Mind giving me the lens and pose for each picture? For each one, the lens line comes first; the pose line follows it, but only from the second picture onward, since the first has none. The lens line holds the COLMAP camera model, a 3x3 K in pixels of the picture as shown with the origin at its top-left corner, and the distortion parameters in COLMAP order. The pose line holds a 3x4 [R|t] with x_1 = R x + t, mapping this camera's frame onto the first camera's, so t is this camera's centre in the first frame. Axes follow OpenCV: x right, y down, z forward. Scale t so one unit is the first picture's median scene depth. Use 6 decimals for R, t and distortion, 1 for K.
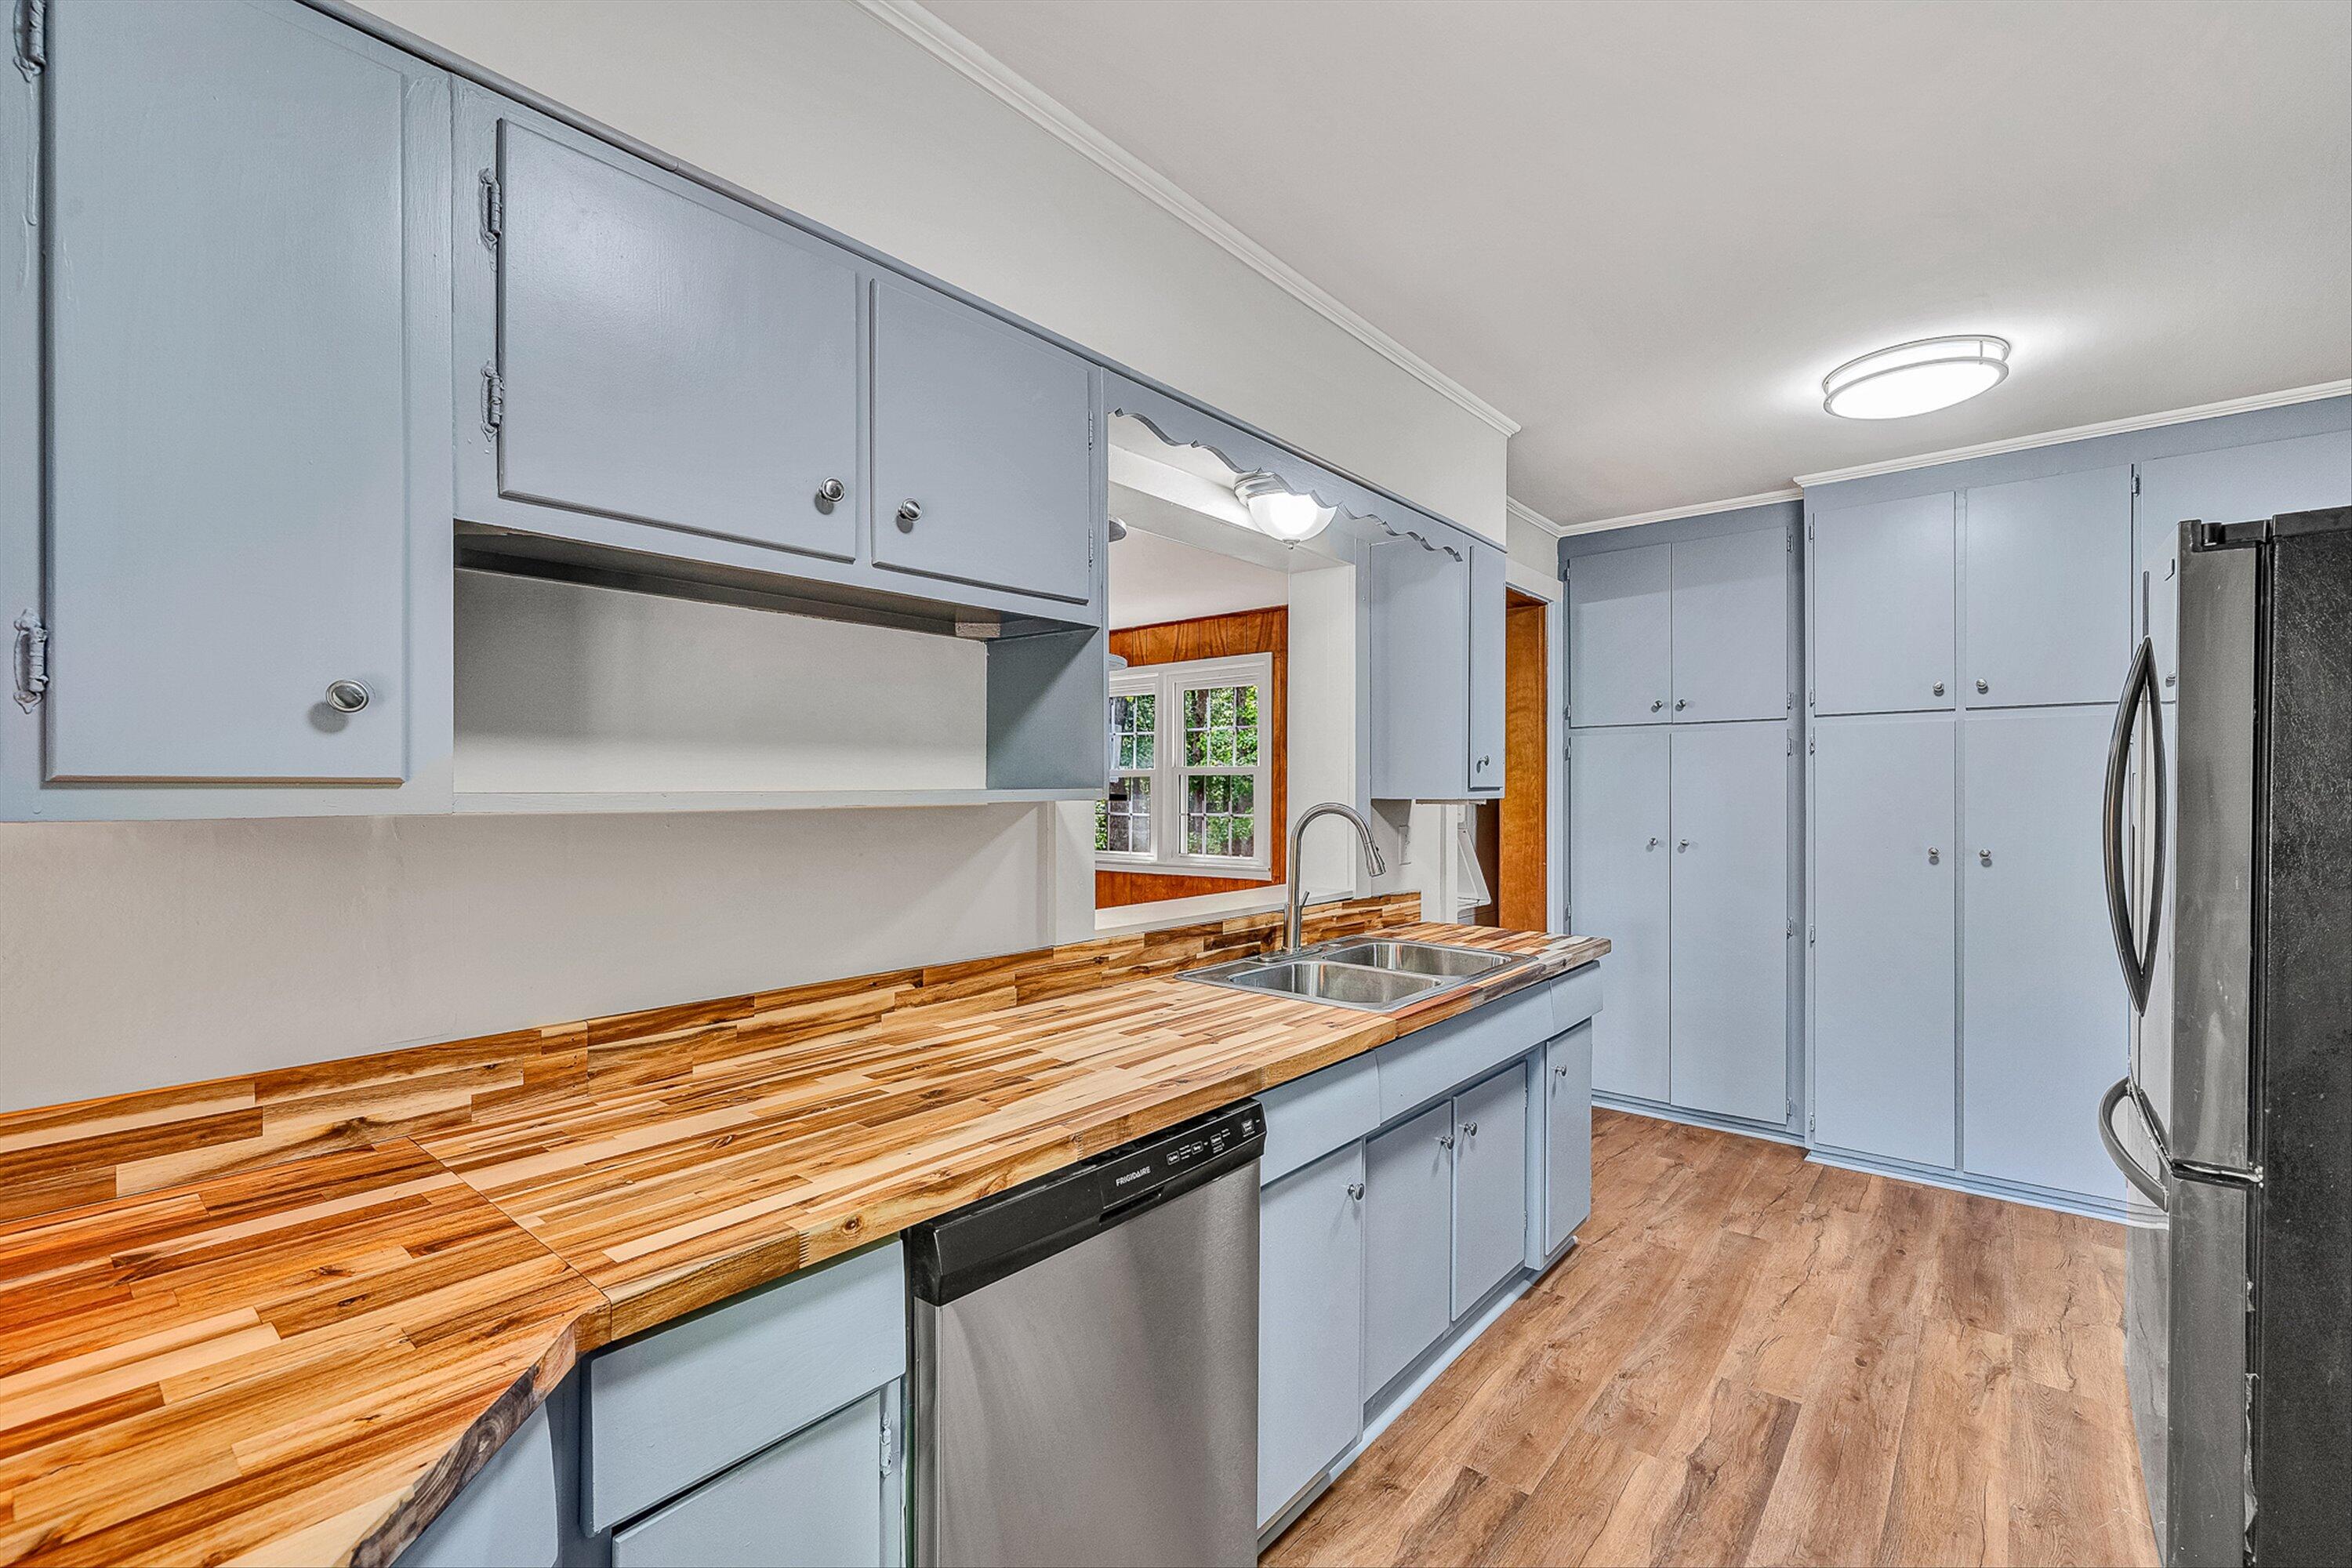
lens RADIAL K [[1011.7, 0, 1199.5], [0, 1011.7, 790.7], [0, 0, 1]] dist [-0.001328, -0.000077]
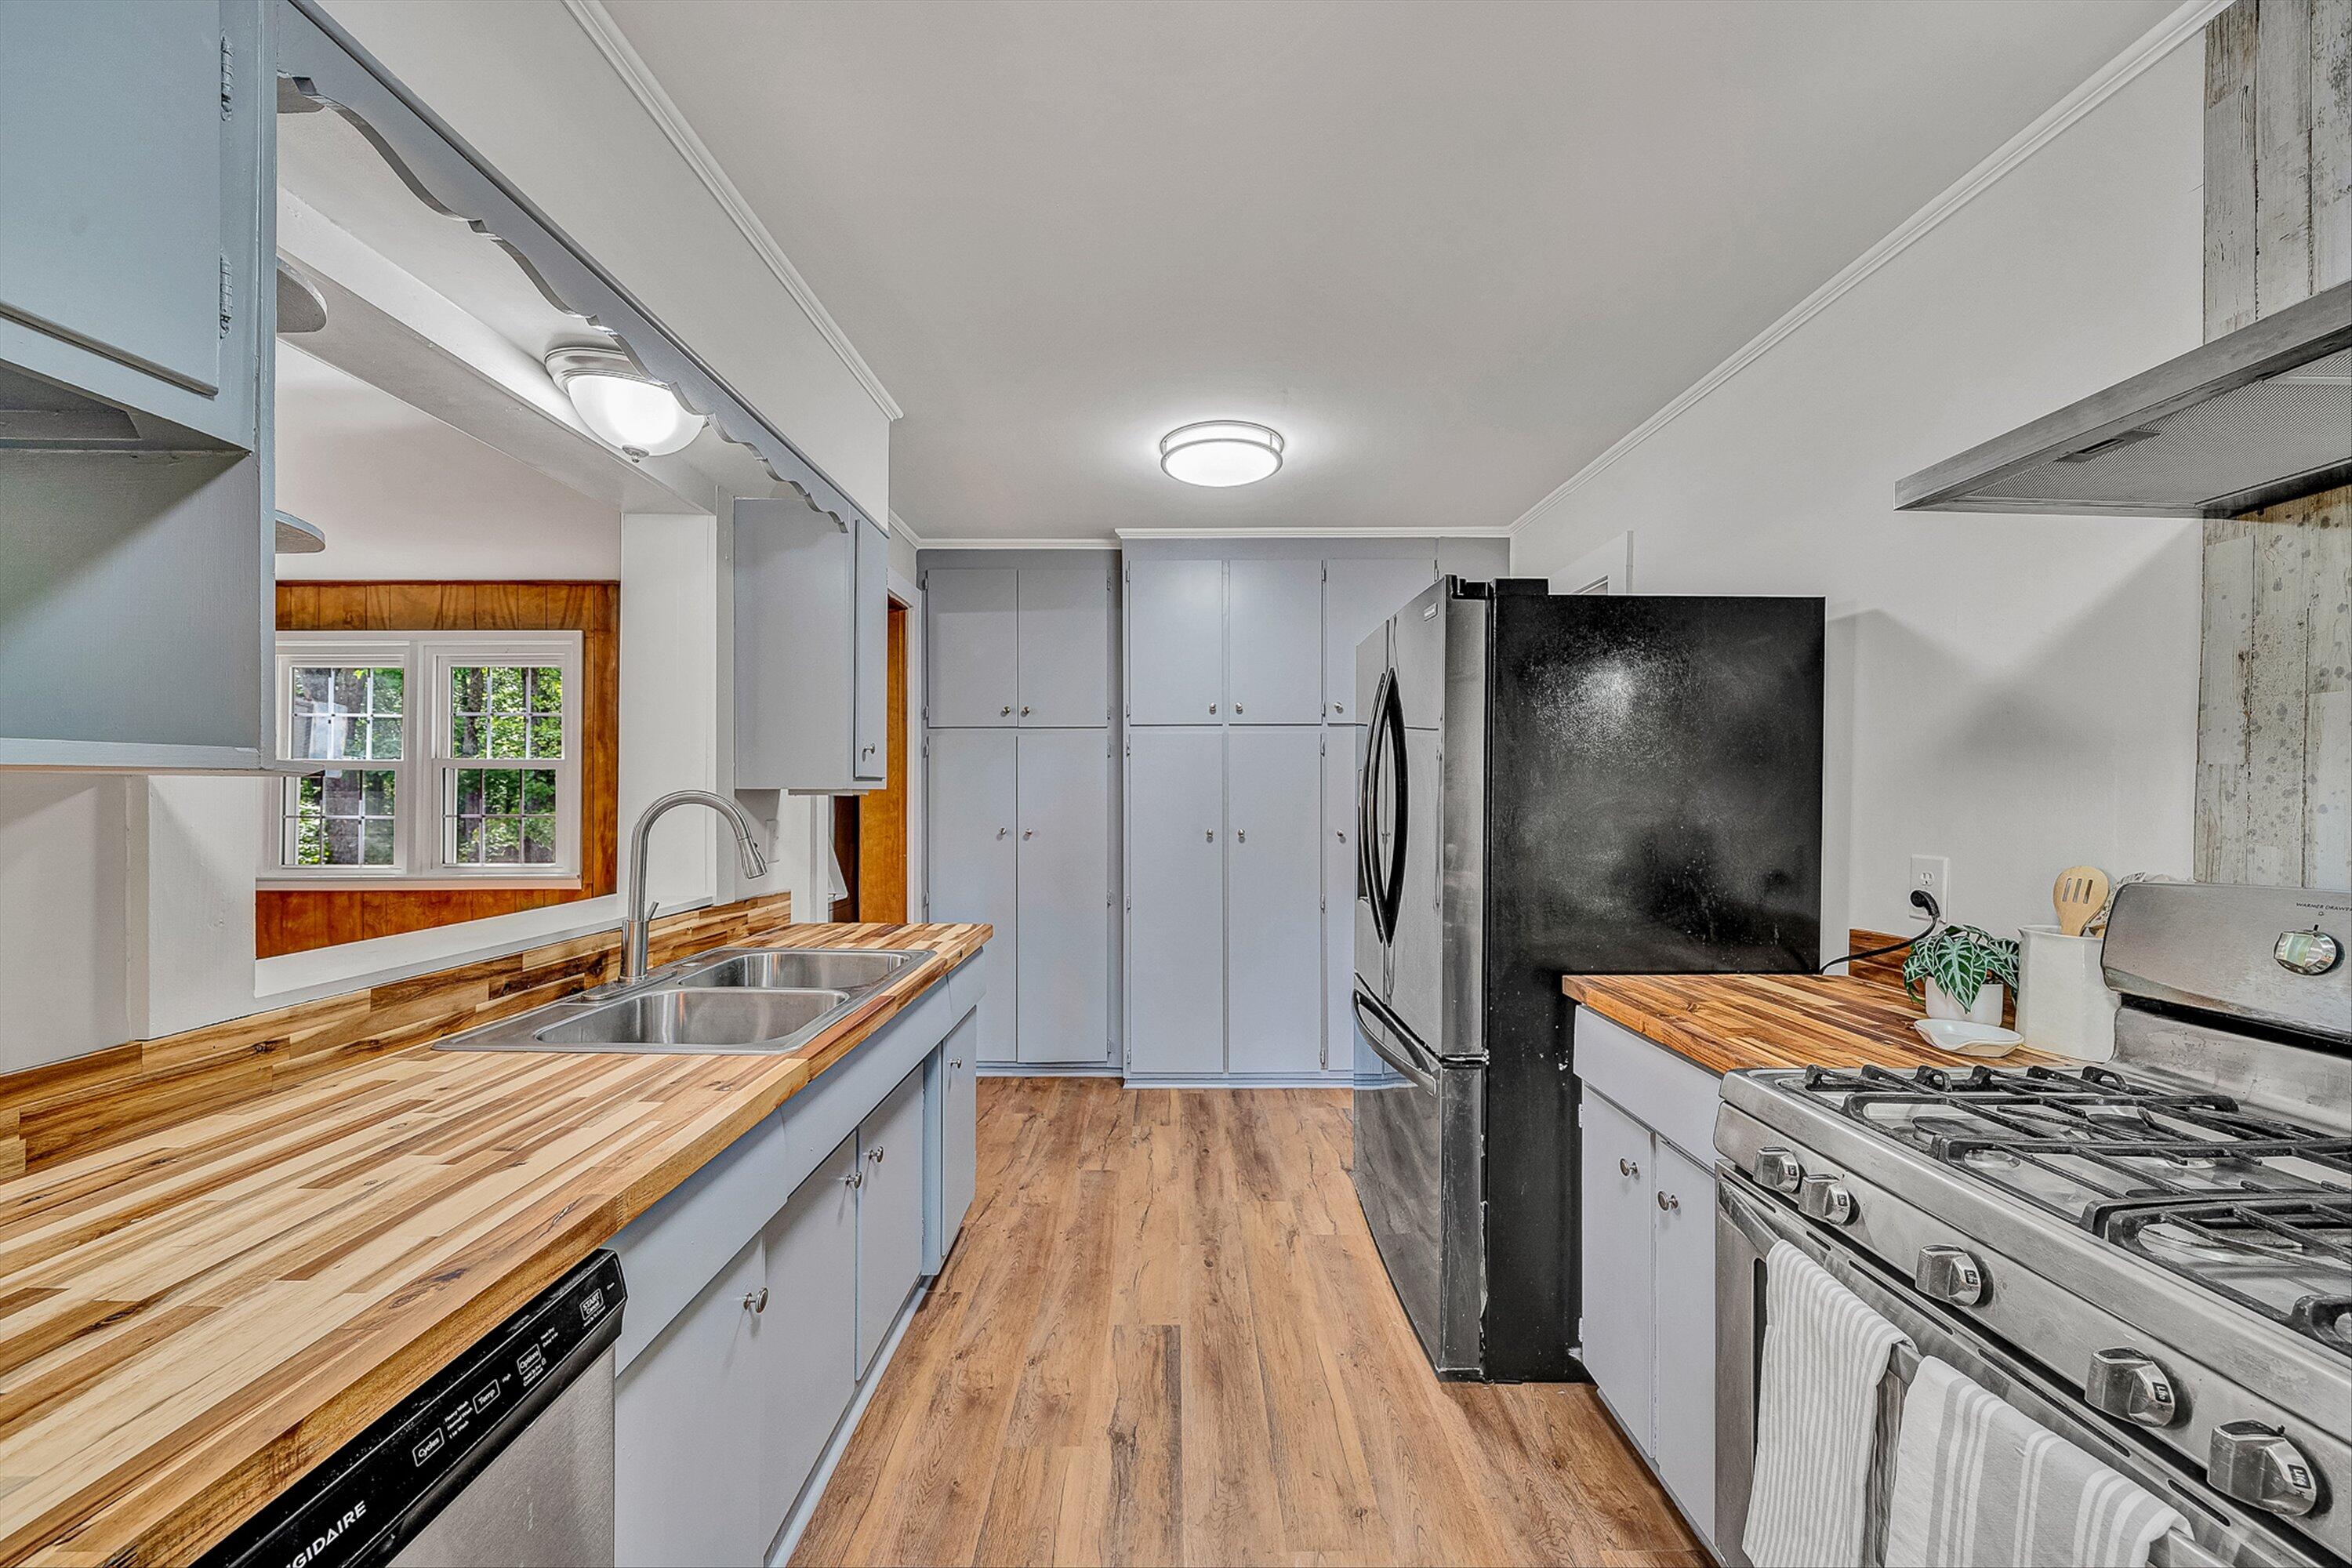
lens RADIAL K [[857.6, 0, 1198.2], [0, 857.6, 793.5], [0, 0, 1]] dist [-0.002971, -0.000197]
pose [[0.762662, 0.001674, 0.646796, -0.004316], [-0.001444, 0.999999, -0.000885, 0.014037], [-0.646796, -0.000259, 0.762663, 0.212621]]
